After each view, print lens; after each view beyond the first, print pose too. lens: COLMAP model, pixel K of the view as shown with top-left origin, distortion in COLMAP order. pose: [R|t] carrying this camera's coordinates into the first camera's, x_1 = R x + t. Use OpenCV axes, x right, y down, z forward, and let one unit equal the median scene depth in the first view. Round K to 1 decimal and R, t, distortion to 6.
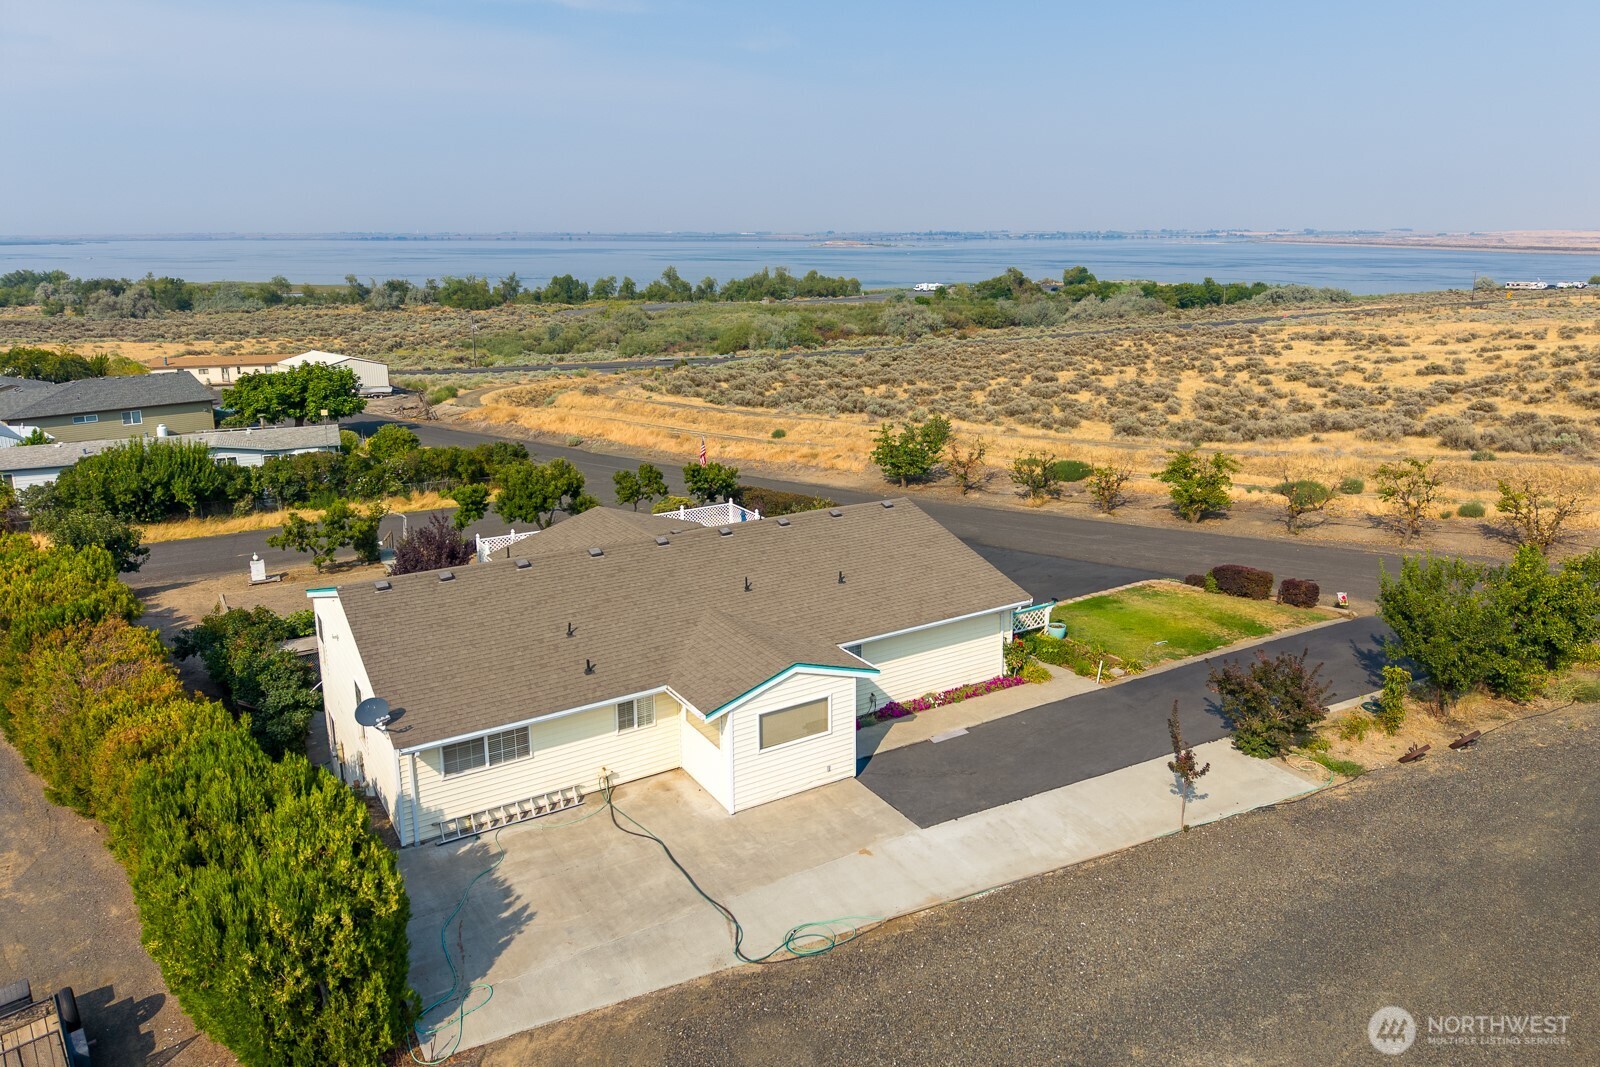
lens RADIAL K [[1080.7, 0, 801.2], [0, 1080.7, 502.8], [0, 0, 1]] dist [0.055710, -0.078174]
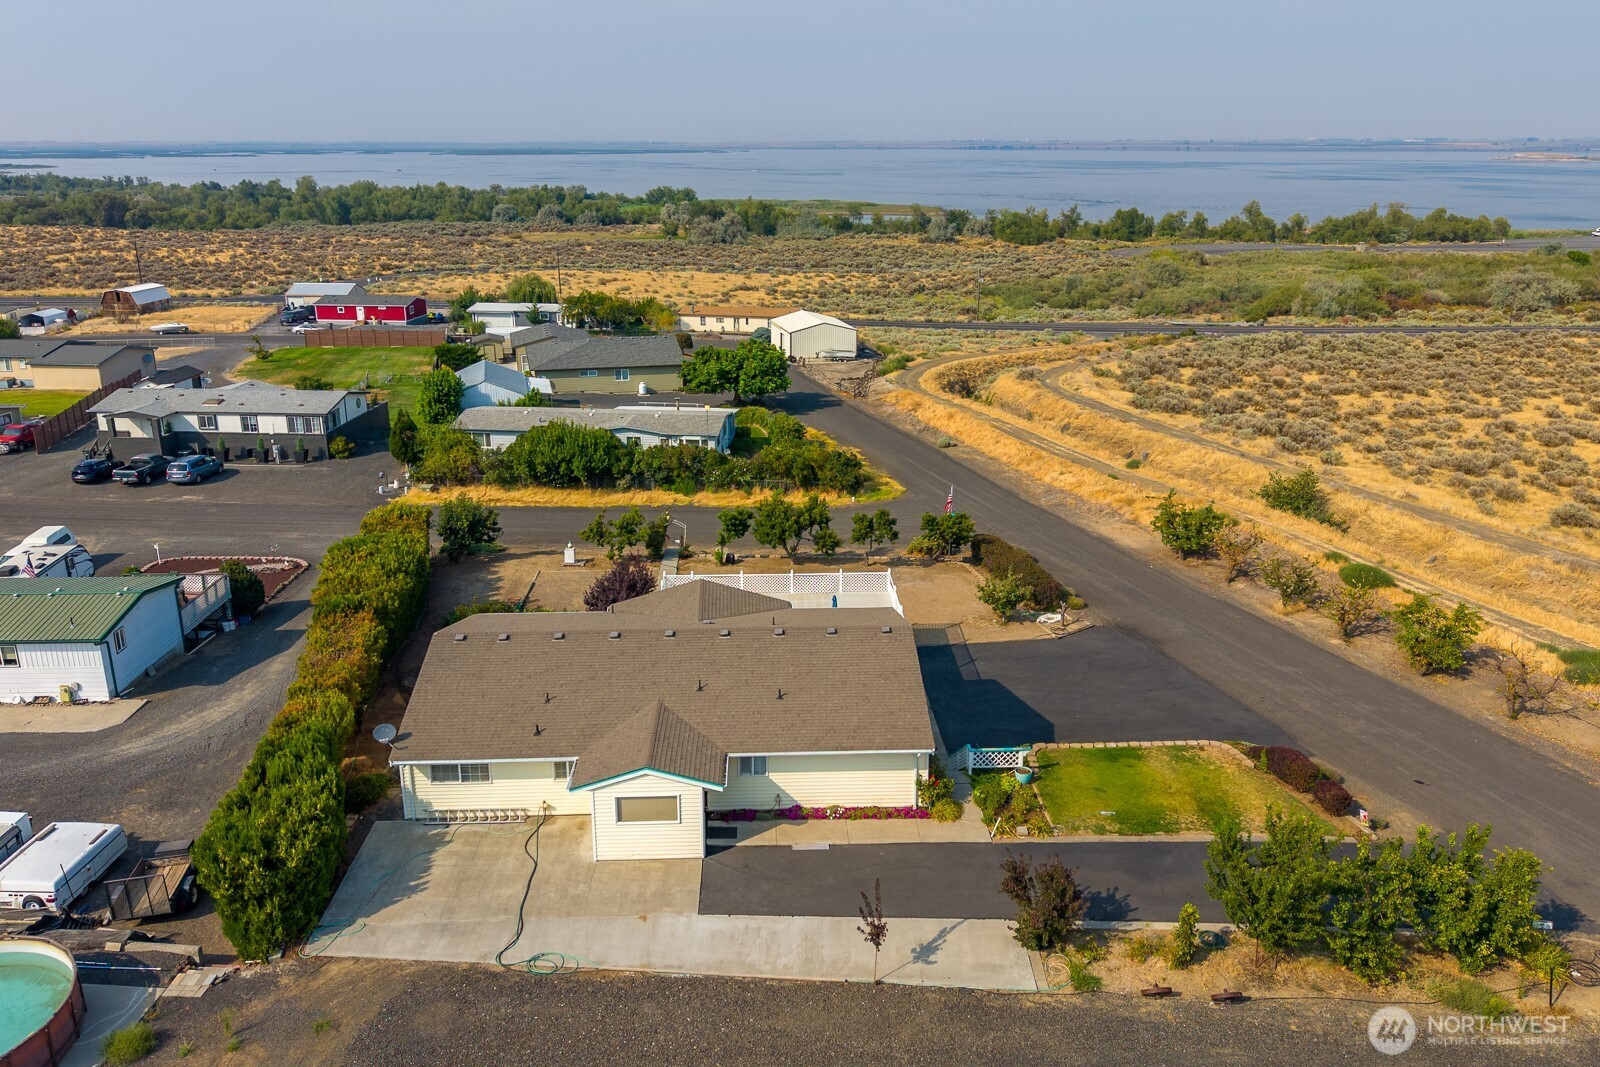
lens RADIAL K [[1150.0, 0, 800.0], [0, 1150.0, 533.5], [0, 0, 1]] dist [0.036149, -0.042735]
pose [[0.869412, 0.162167, -0.466717, 0.093456], [-0.121294, 0.985749, 0.116562, -0.039115], [0.478968, -0.044731, 0.876692, -0.017451]]
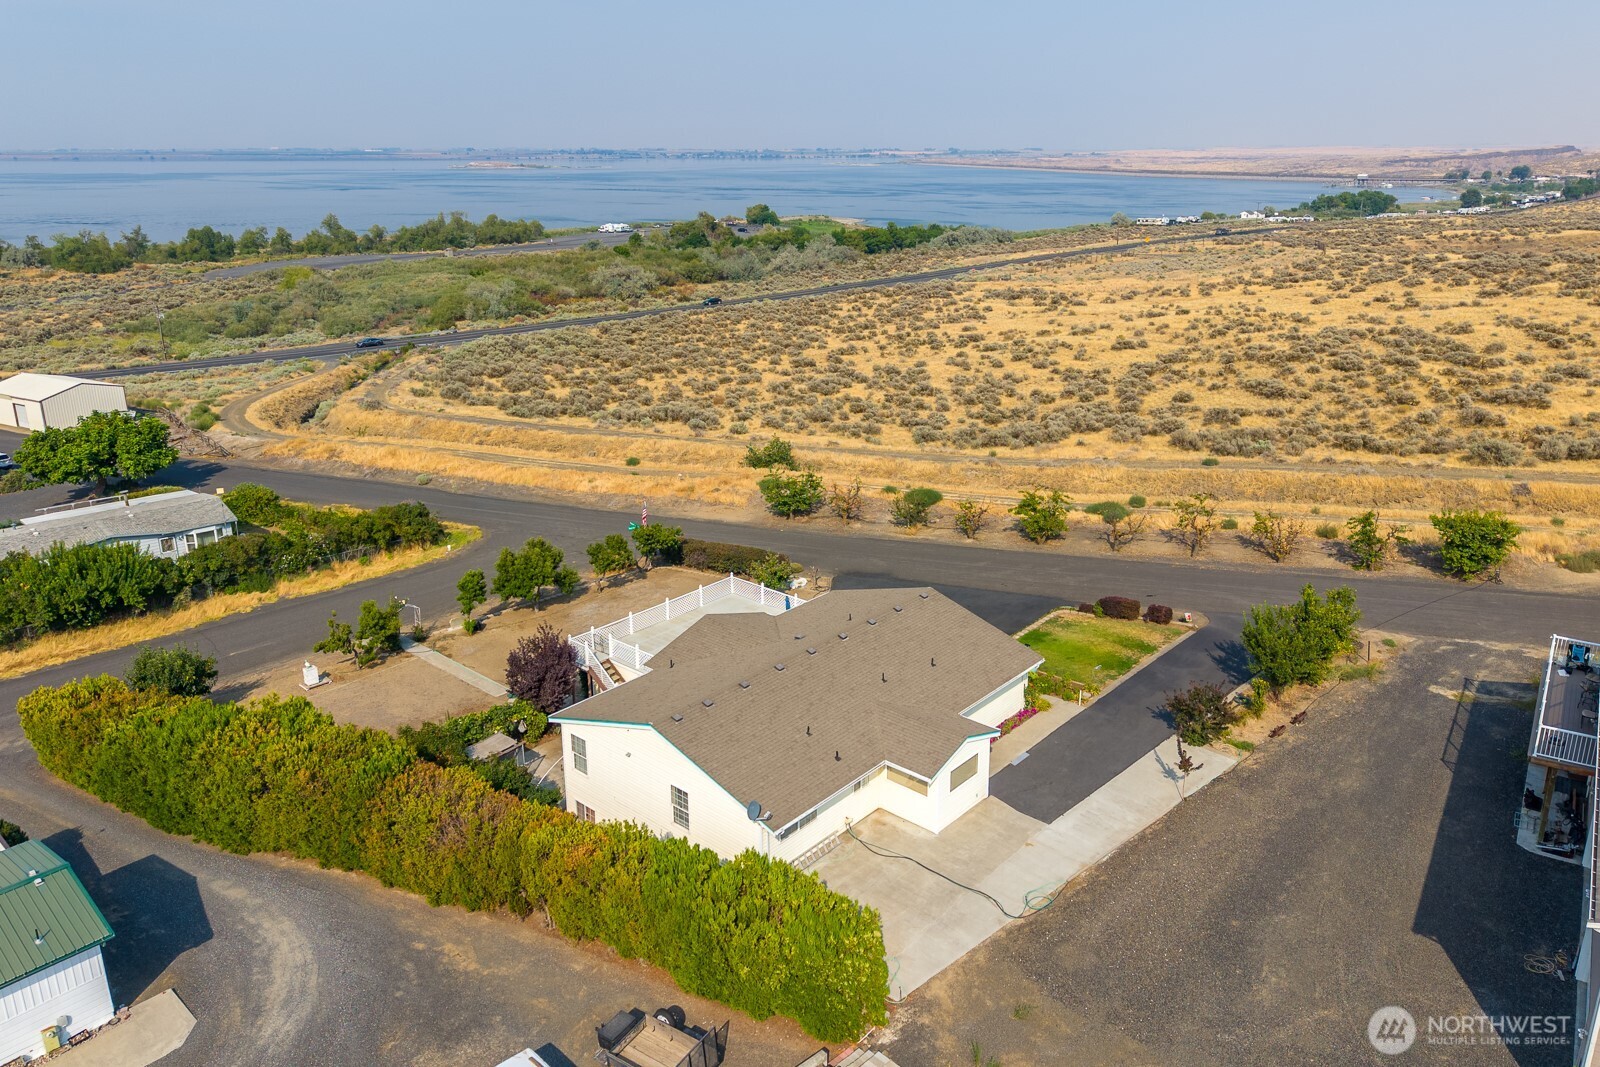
lens RADIAL K [[1126.7, 0, 800.0], [0, 1126.7, 533.5], [0, 0, 1]] dist [0.023845, -0.028161]
pose [[0.955553, -0.093924, 0.279458, -0.081883], [0.069749, 0.993007, 0.095249, -0.039496], [-0.286450, -0.071524, 0.955422, -0.060870]]
